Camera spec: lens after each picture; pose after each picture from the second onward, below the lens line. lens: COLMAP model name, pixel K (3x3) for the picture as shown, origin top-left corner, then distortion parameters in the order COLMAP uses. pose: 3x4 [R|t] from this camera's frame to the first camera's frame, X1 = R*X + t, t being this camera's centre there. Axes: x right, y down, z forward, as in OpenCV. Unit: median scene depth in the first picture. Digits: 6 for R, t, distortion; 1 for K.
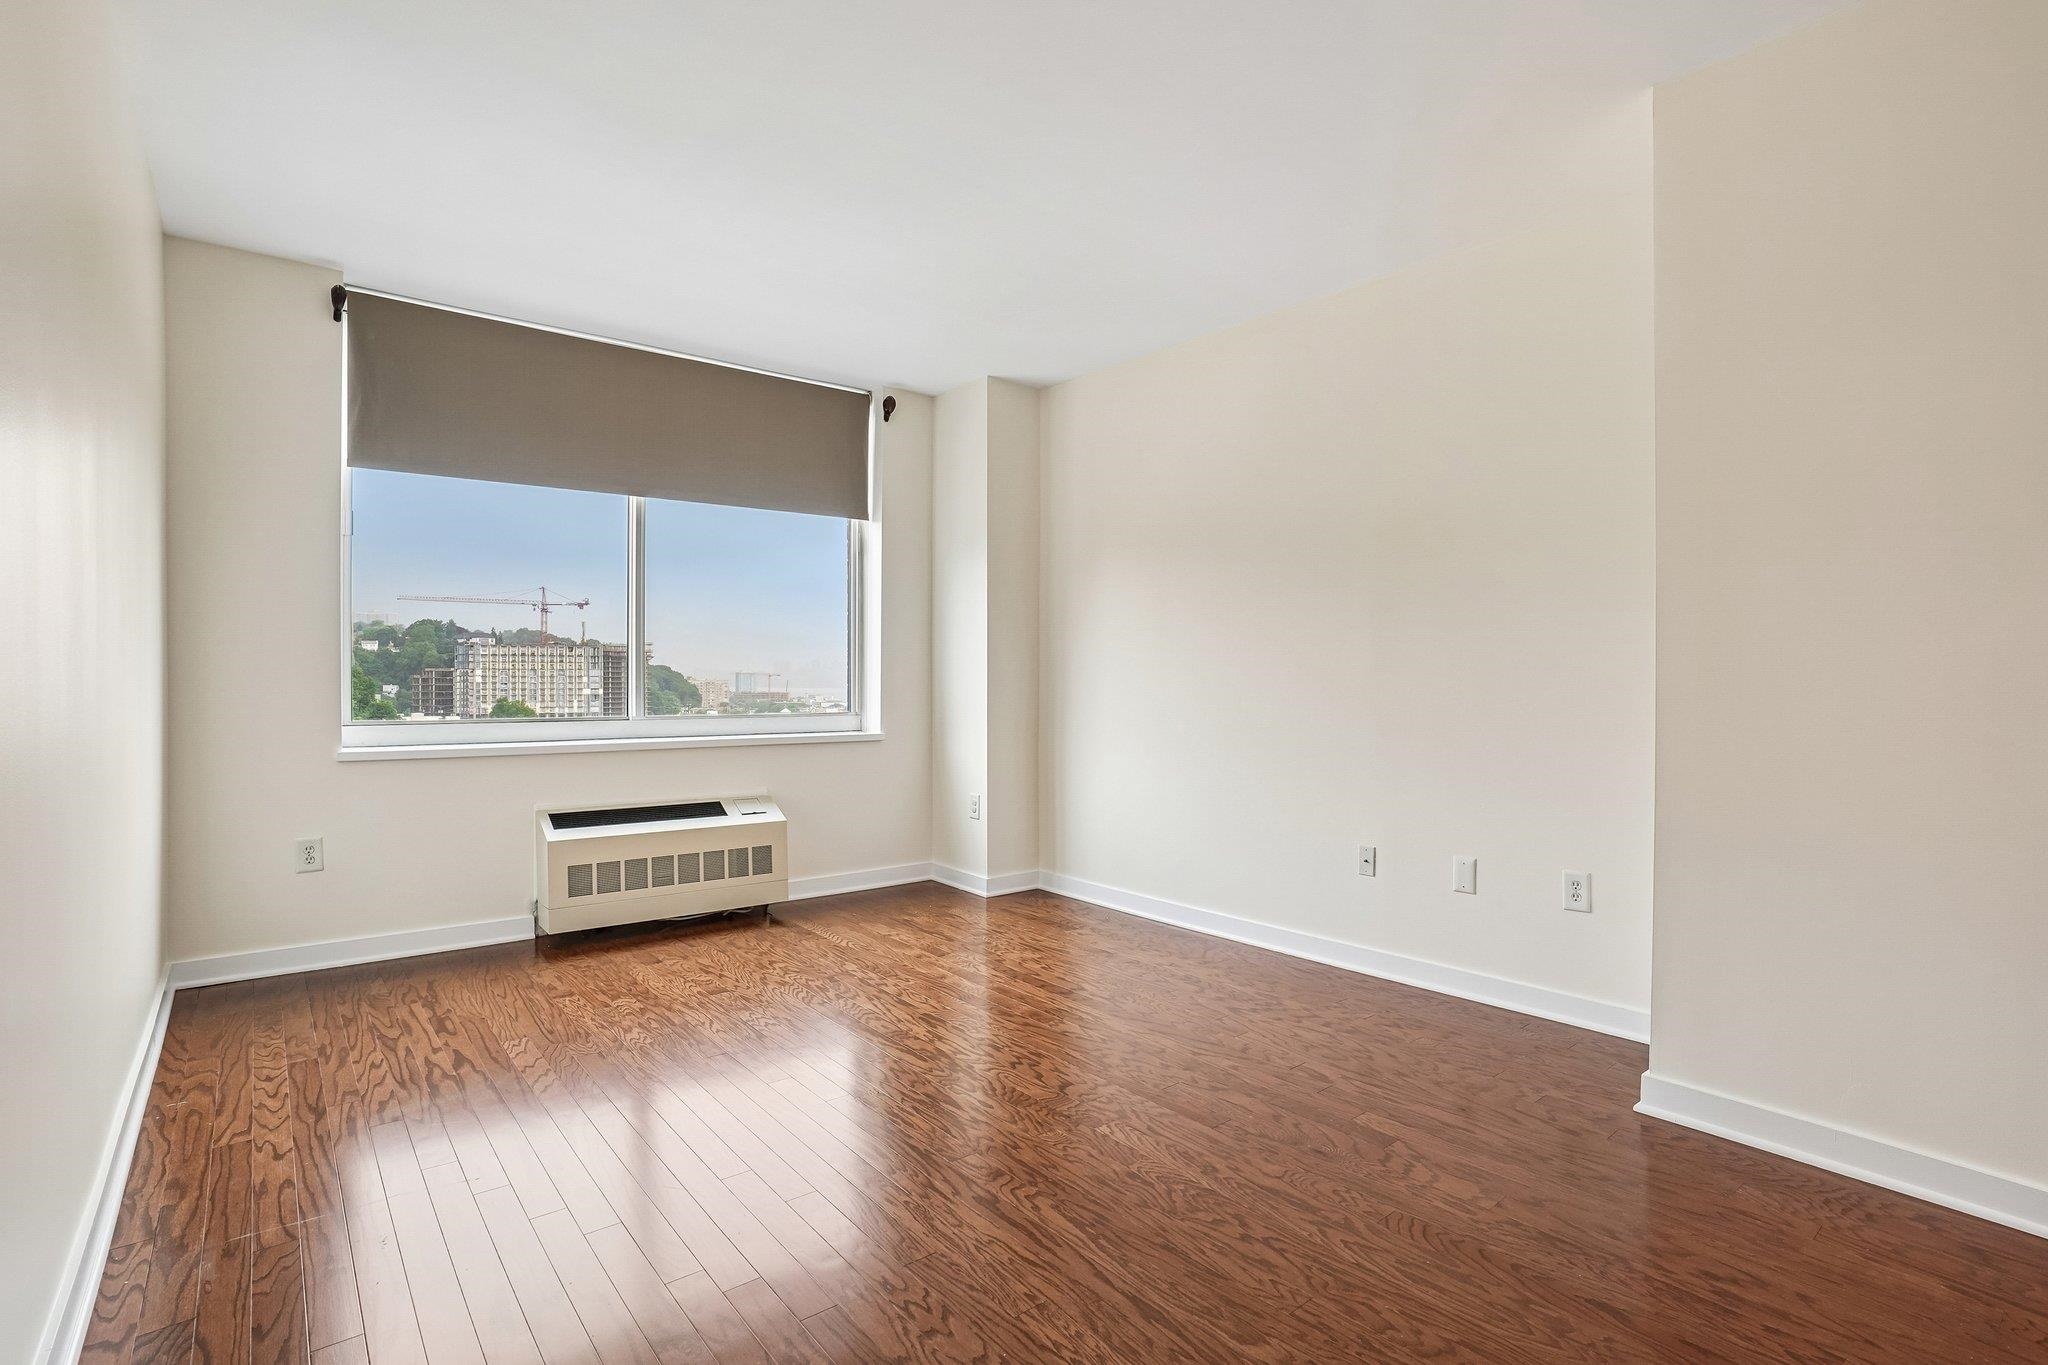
lens RADIAL K [[976.1, 0, 1022.4], [0, 976.1, 680.4], [0, 0, 1]] dist [-0.069145, 0.027723]
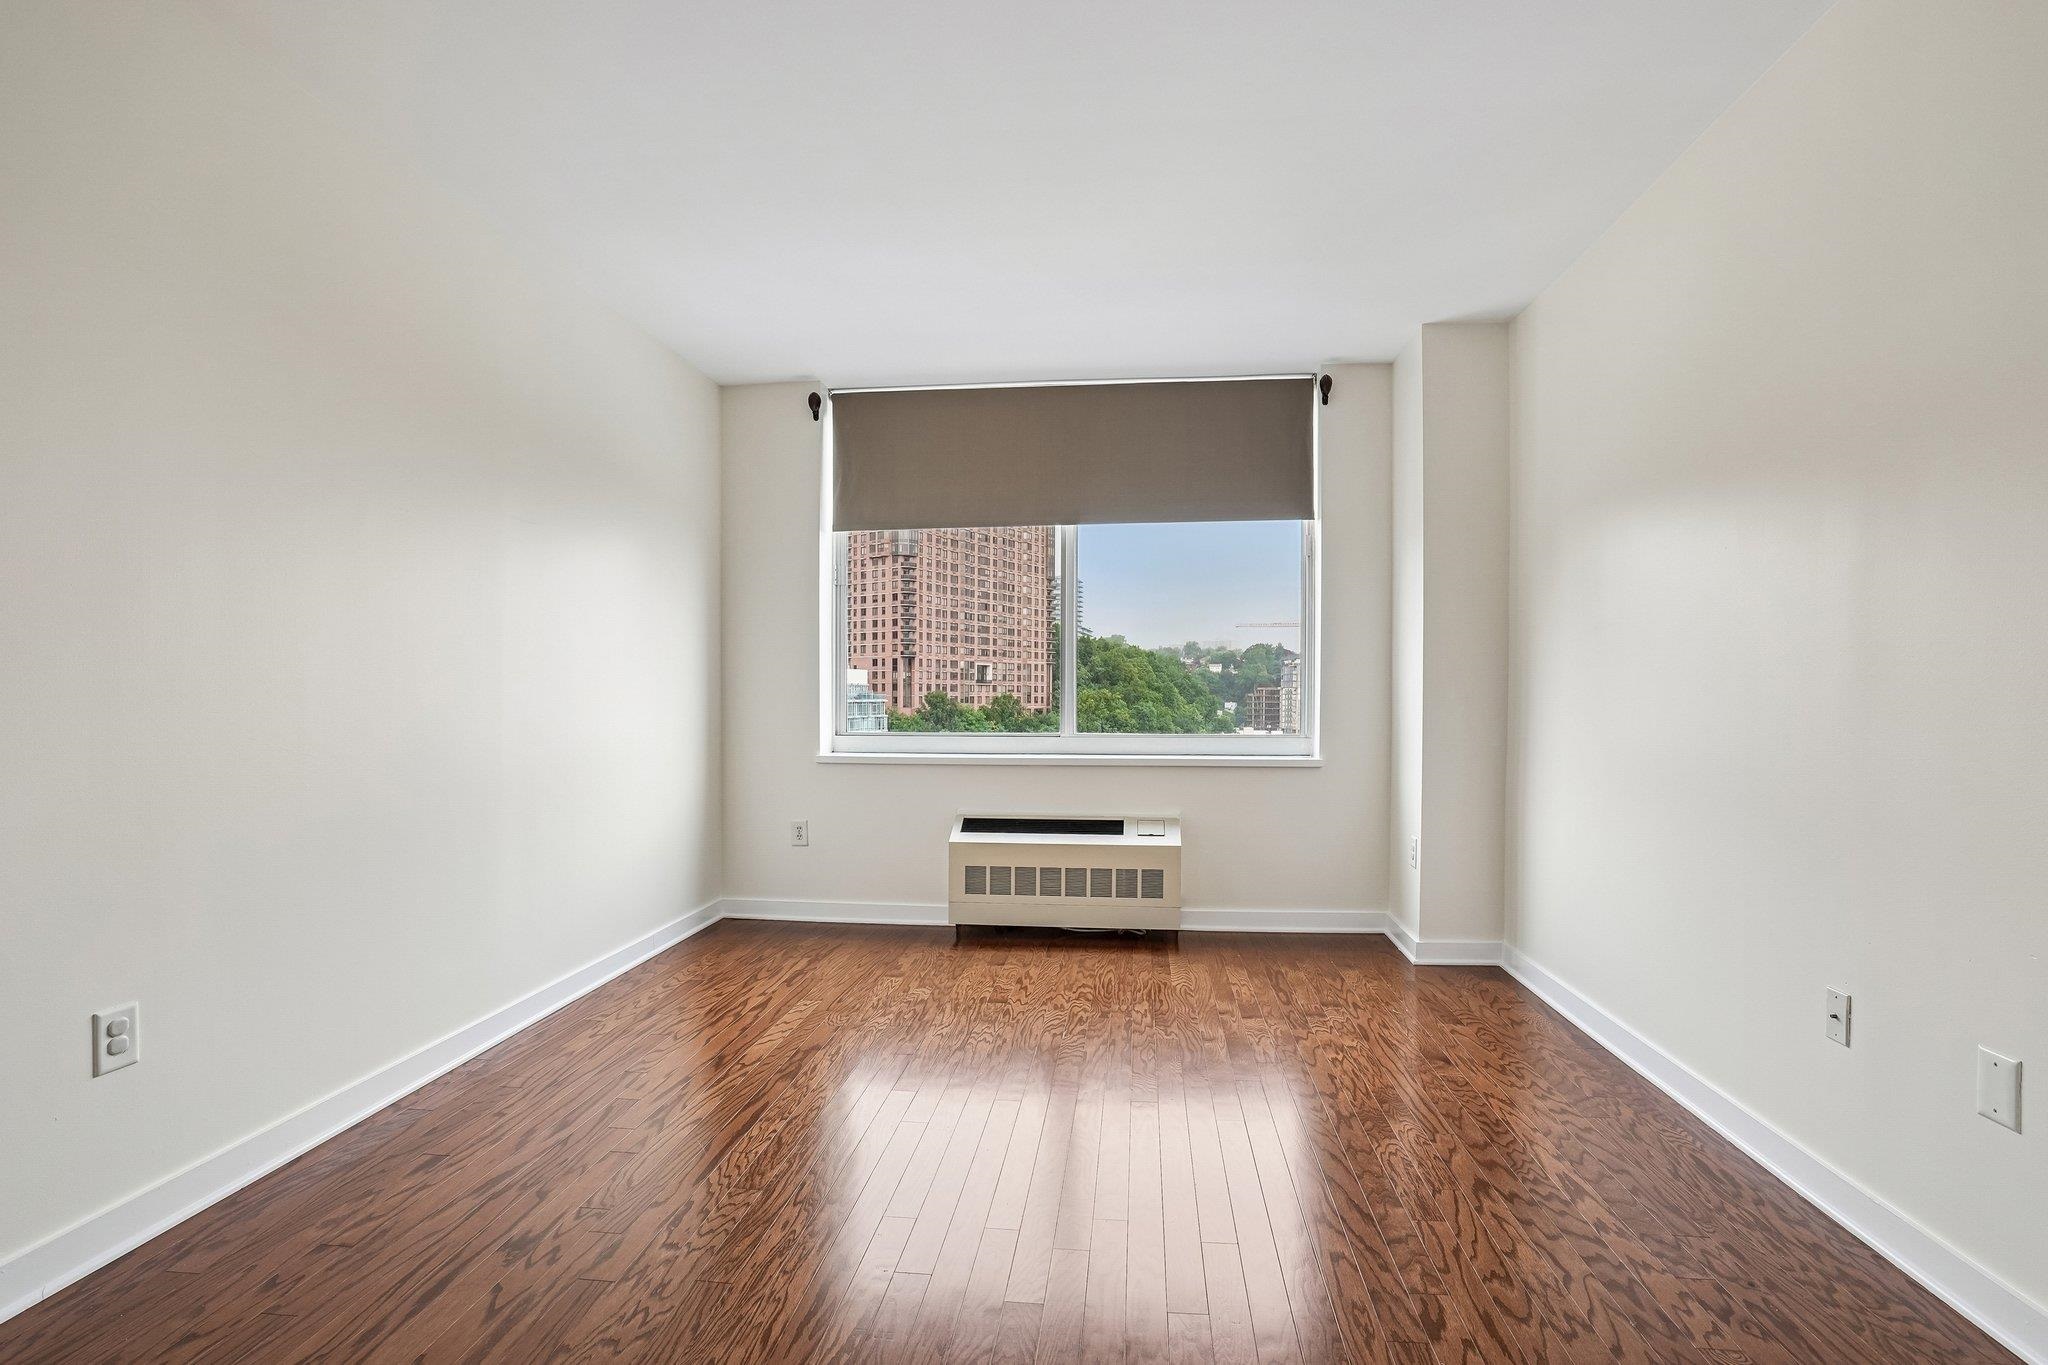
lens RADIAL K [[976.1, 0, 1026.1], [0, 976.1, 712.0], [0, 0, 1]] dist [-0.069145, 0.027723]
pose [[0.702983, 0.009090, -0.711149, 0.387911], [0.000589, 0.999911, 0.013363, -0.000580], [0.711206, -0.009813, 0.702915, 0.255772]]
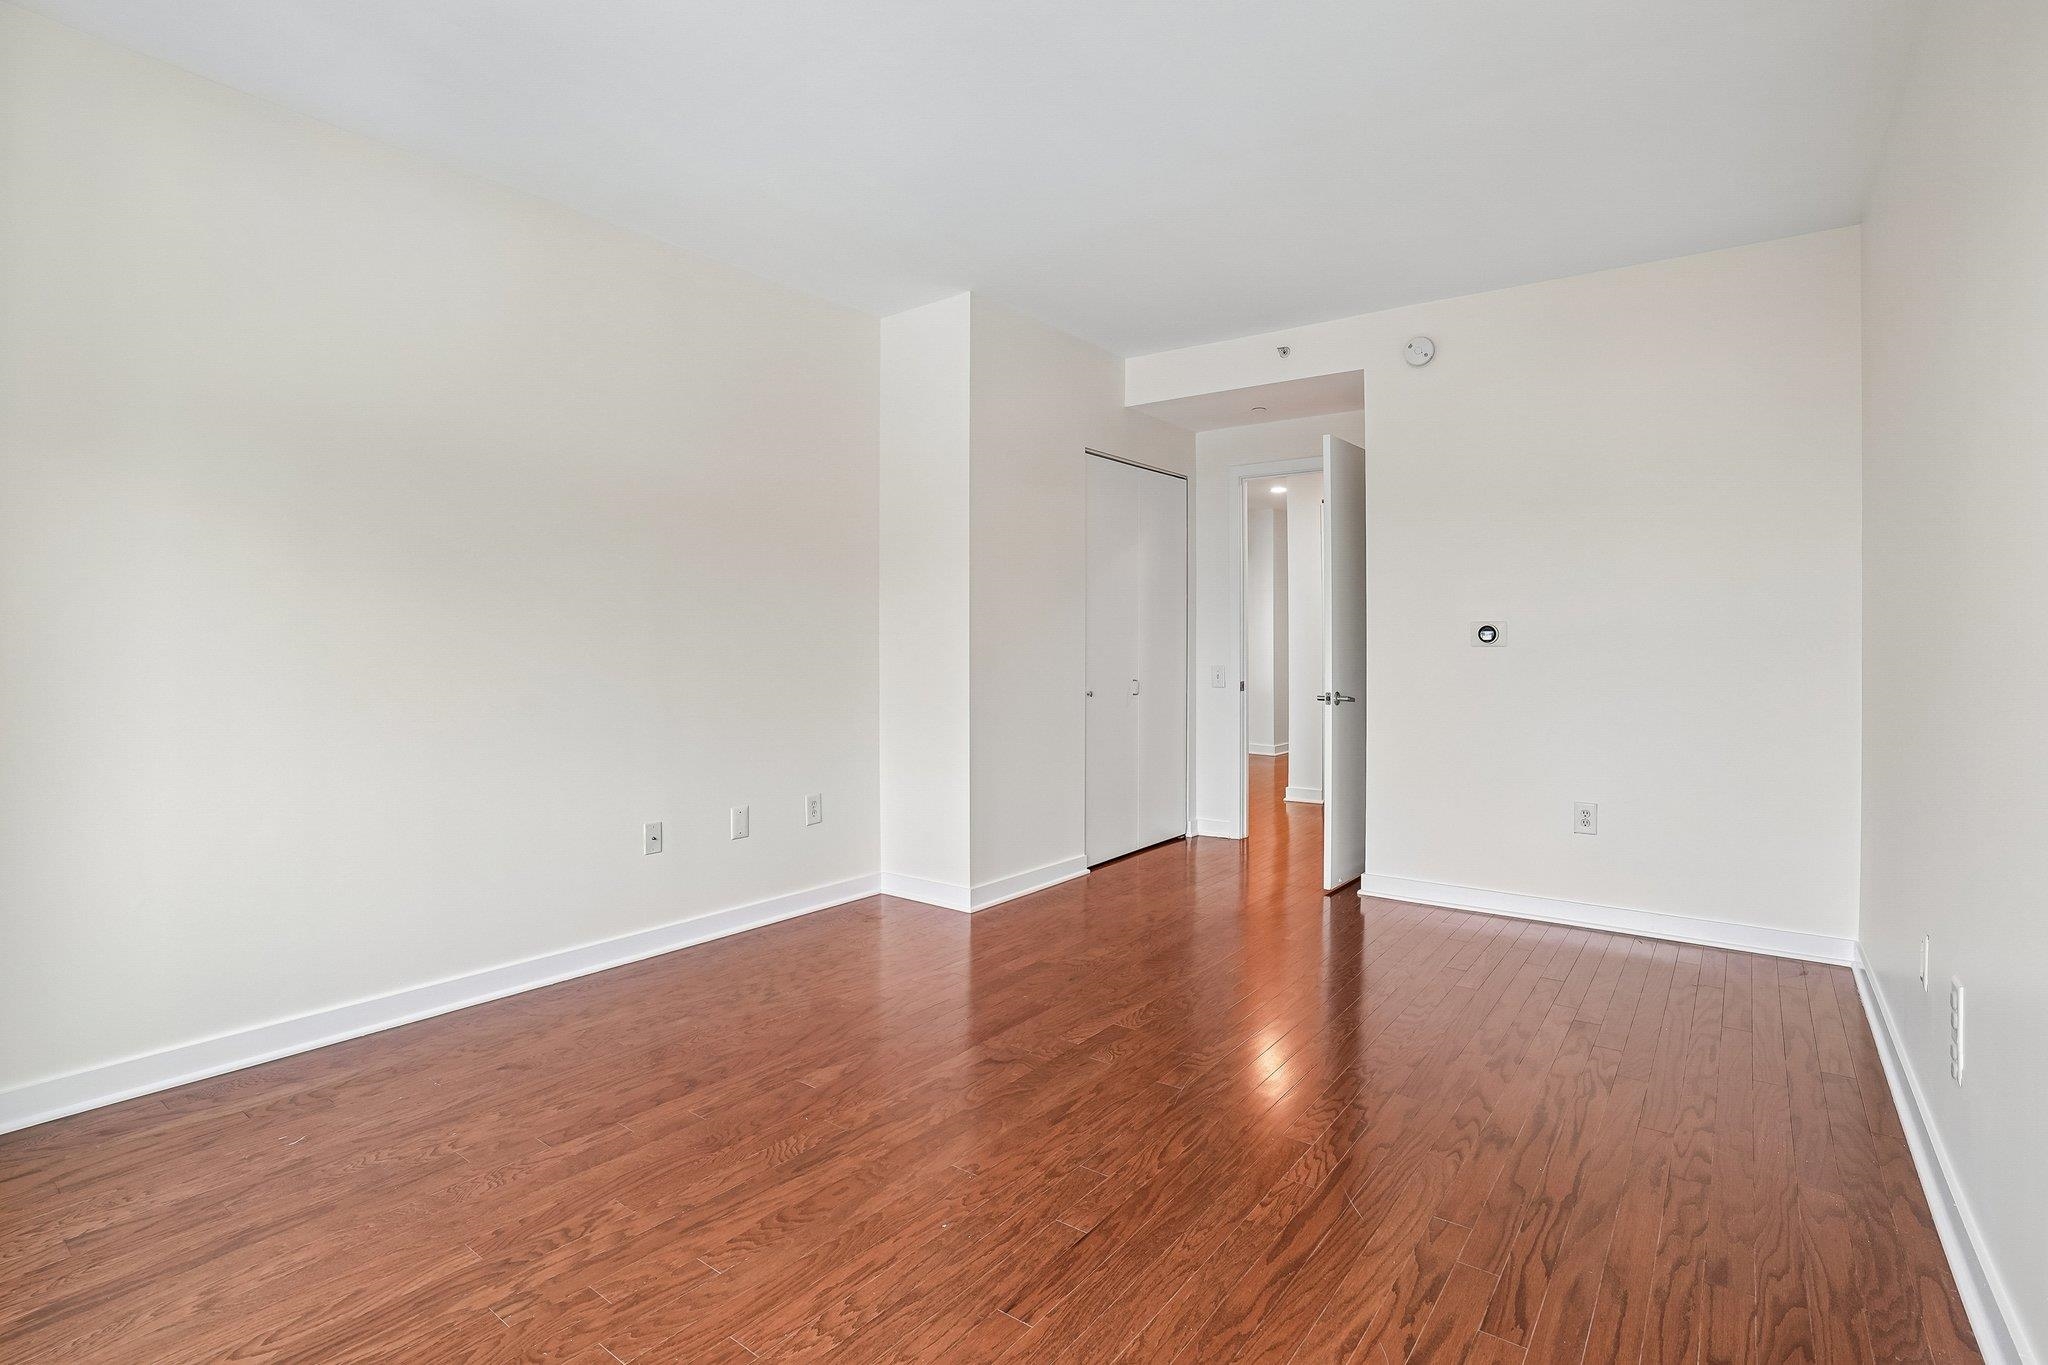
lens RADIAL K [[995.4, 0, 1015.6], [0, 995.4, 673.4], [0, 0, 1]] dist [-0.016266, -0.000005]
pose [[-0.232769, -0.032897, 0.971976, -0.642628], [0.000283, 0.999425, 0.033894, -0.010309], [-0.972532, 0.008164, -0.232626, 0.826067]]
